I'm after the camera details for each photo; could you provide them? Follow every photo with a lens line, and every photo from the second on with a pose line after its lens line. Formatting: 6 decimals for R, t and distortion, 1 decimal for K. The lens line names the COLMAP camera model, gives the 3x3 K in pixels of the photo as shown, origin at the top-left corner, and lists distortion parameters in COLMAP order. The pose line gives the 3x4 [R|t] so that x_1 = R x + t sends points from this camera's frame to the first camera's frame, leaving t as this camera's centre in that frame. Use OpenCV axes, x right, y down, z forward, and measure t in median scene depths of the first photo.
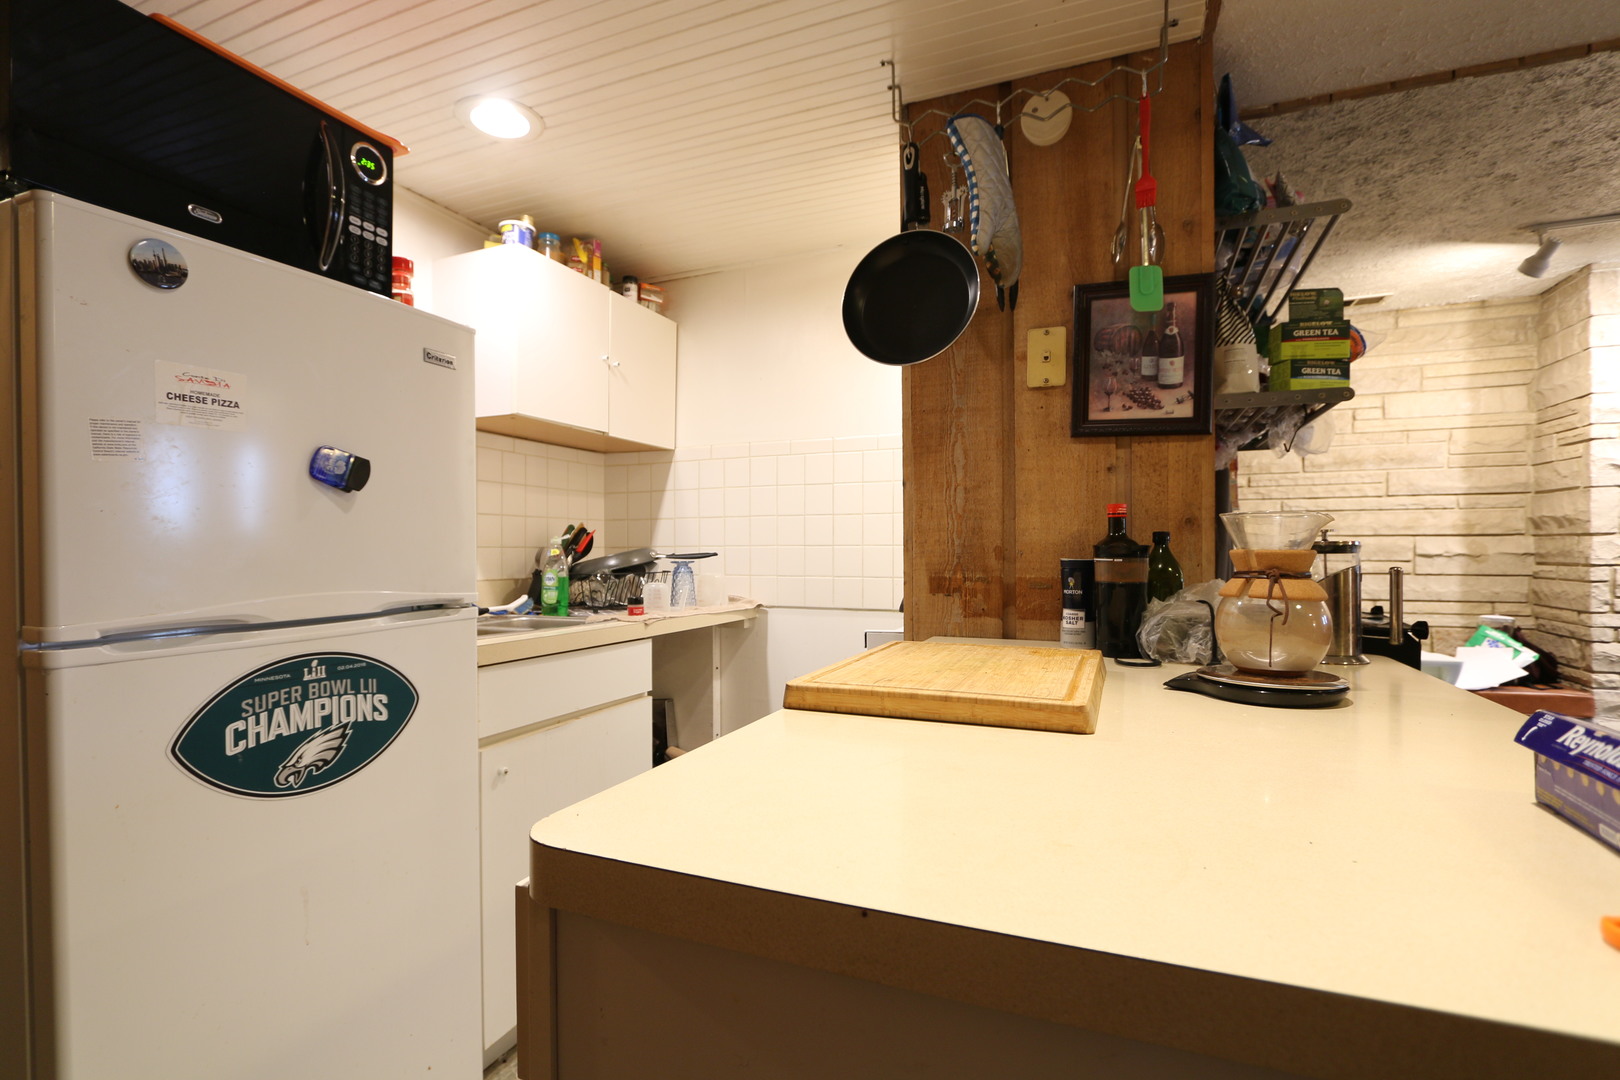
lens RADIAL K [[752.8, 0, 811.1], [0, 752.8, 551.1], [0, 0, 1]] dist [-0.017553, 0.003273]
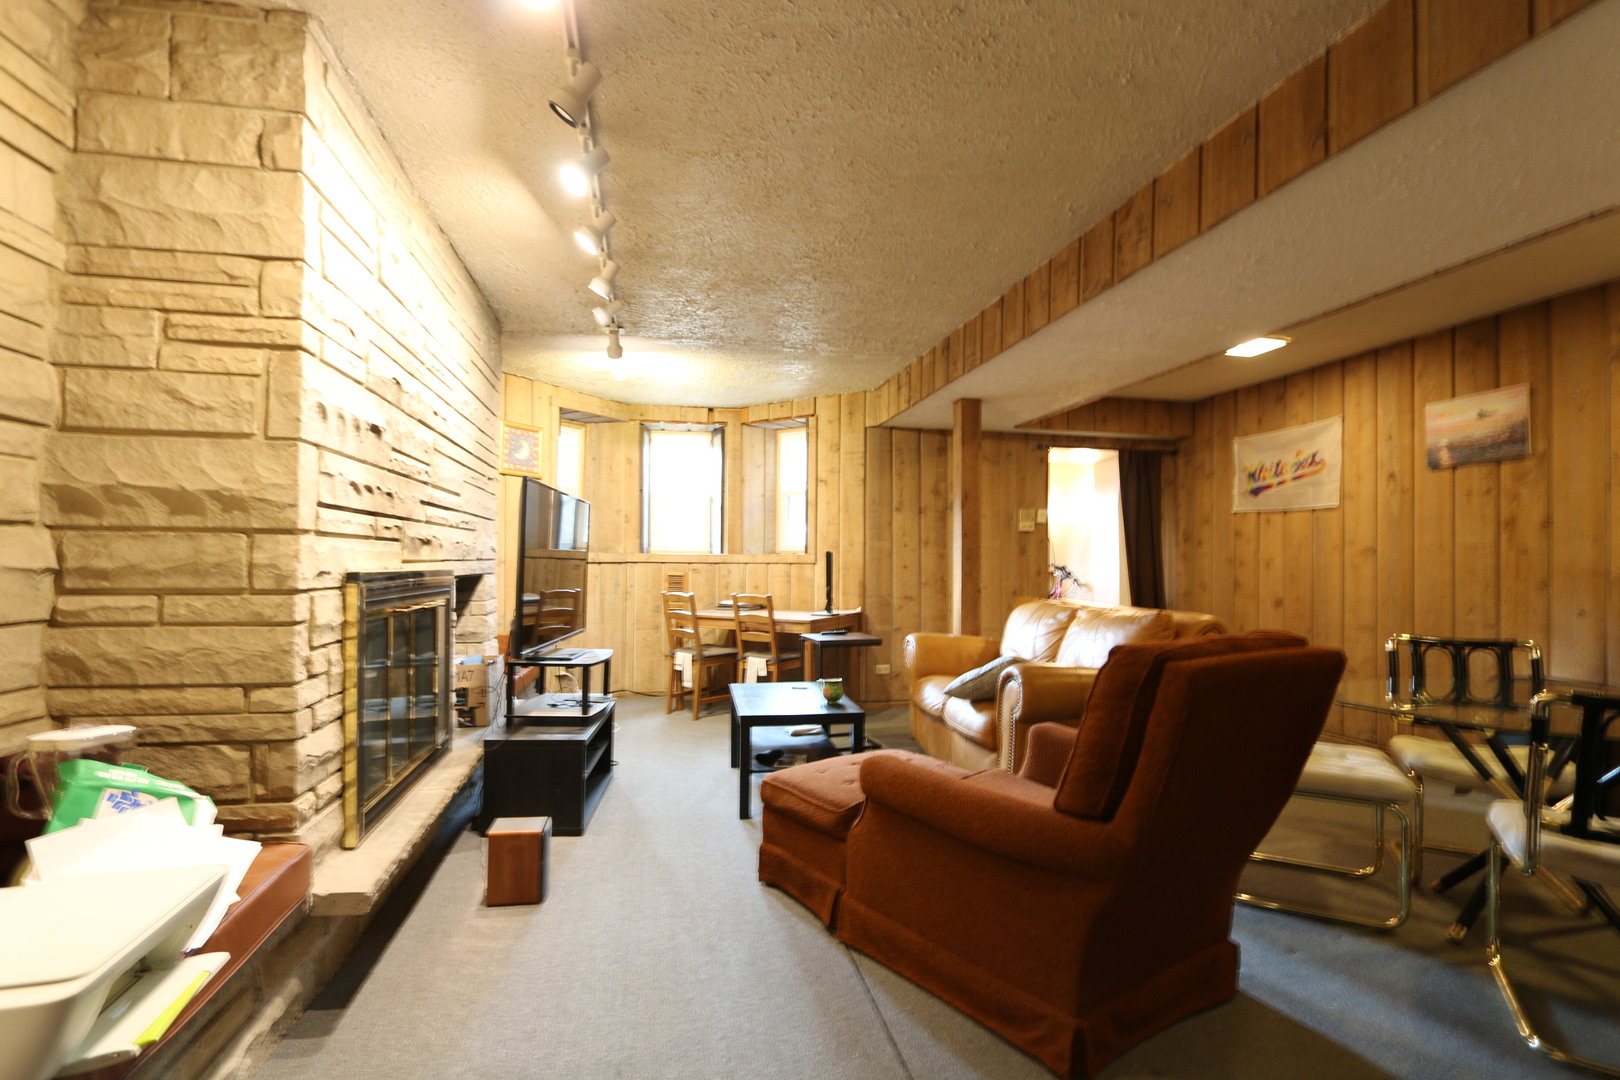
lens RADIAL K [[752.8, 0, 807.8], [0, 752.8, 549.1], [0, 0, 1]] dist [-0.017553, 0.003273]
pose [[-0.553229, 0.012374, 0.832937, 0.374371], [-0.004391, 0.999832, -0.017770, -0.002476], [-0.833017, -0.013489, -0.553082, 0.874803]]
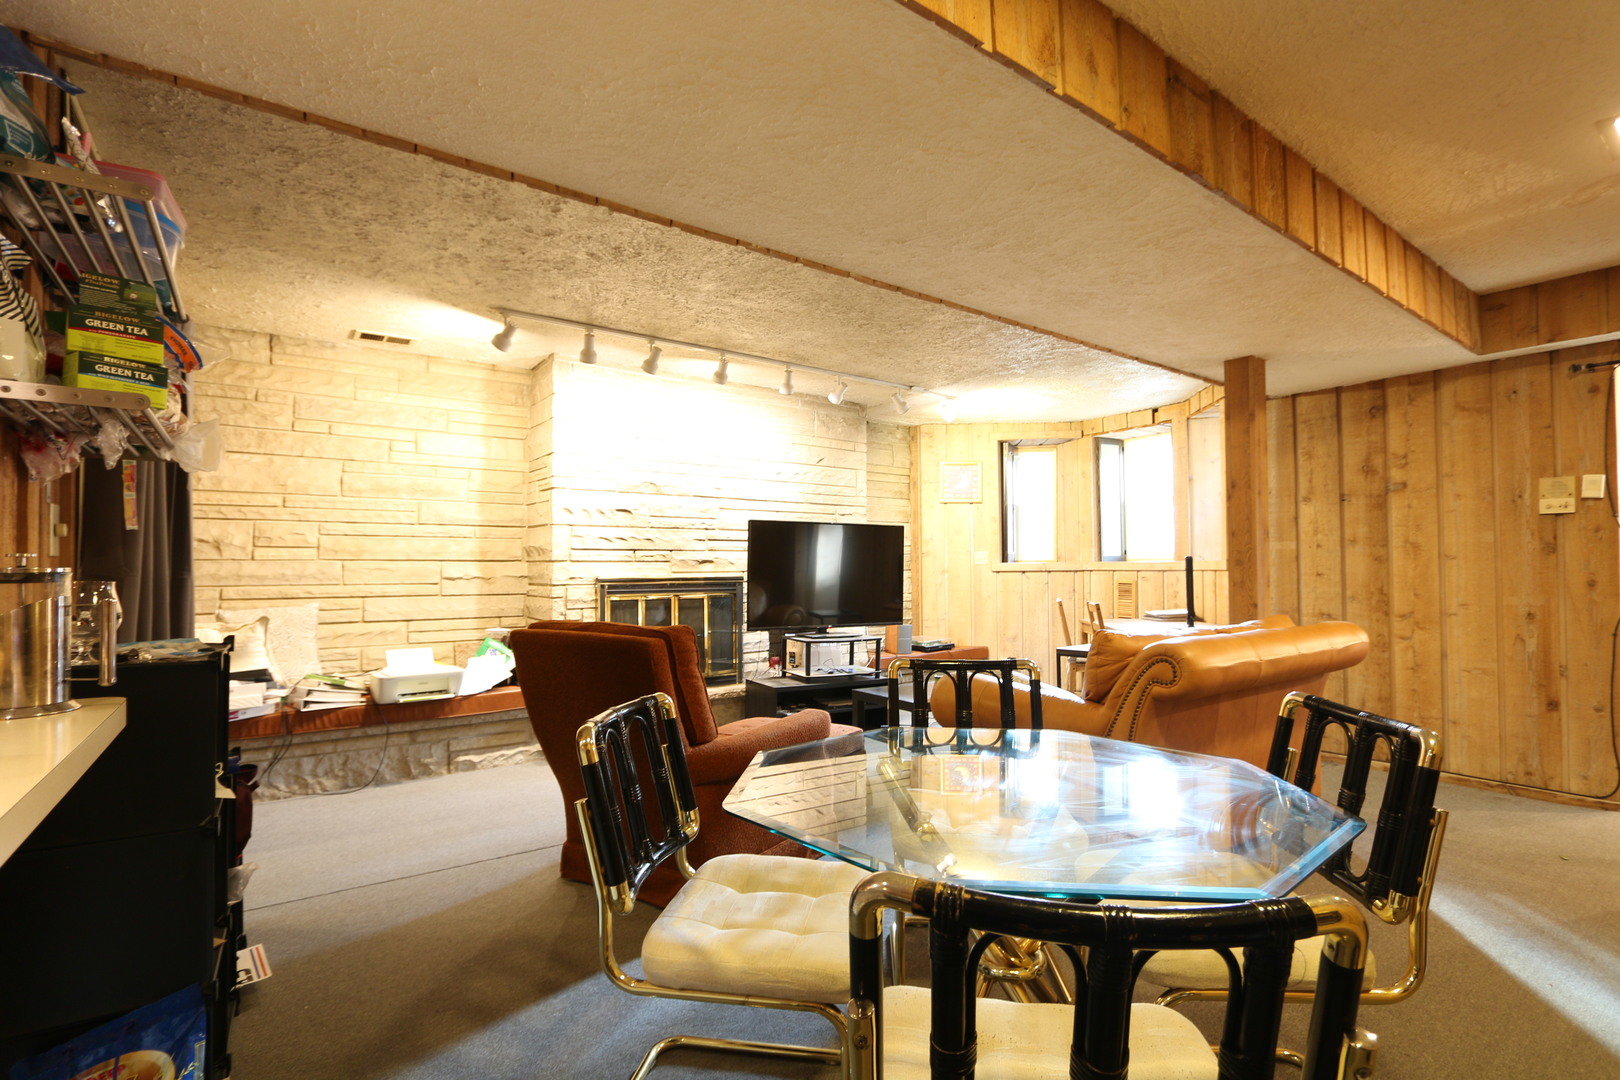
lens RADIAL K [[752.8, 0, 805.2], [0, 752.8, 555.4], [0, 0, 1]] dist [-0.017553, 0.003273]
pose [[0.520671, 0.015985, 0.853608, 0.143512], [0.004820, 0.999754, -0.021662, -0.001899], [-0.853744, 0.015393, 0.520466, -0.051413]]
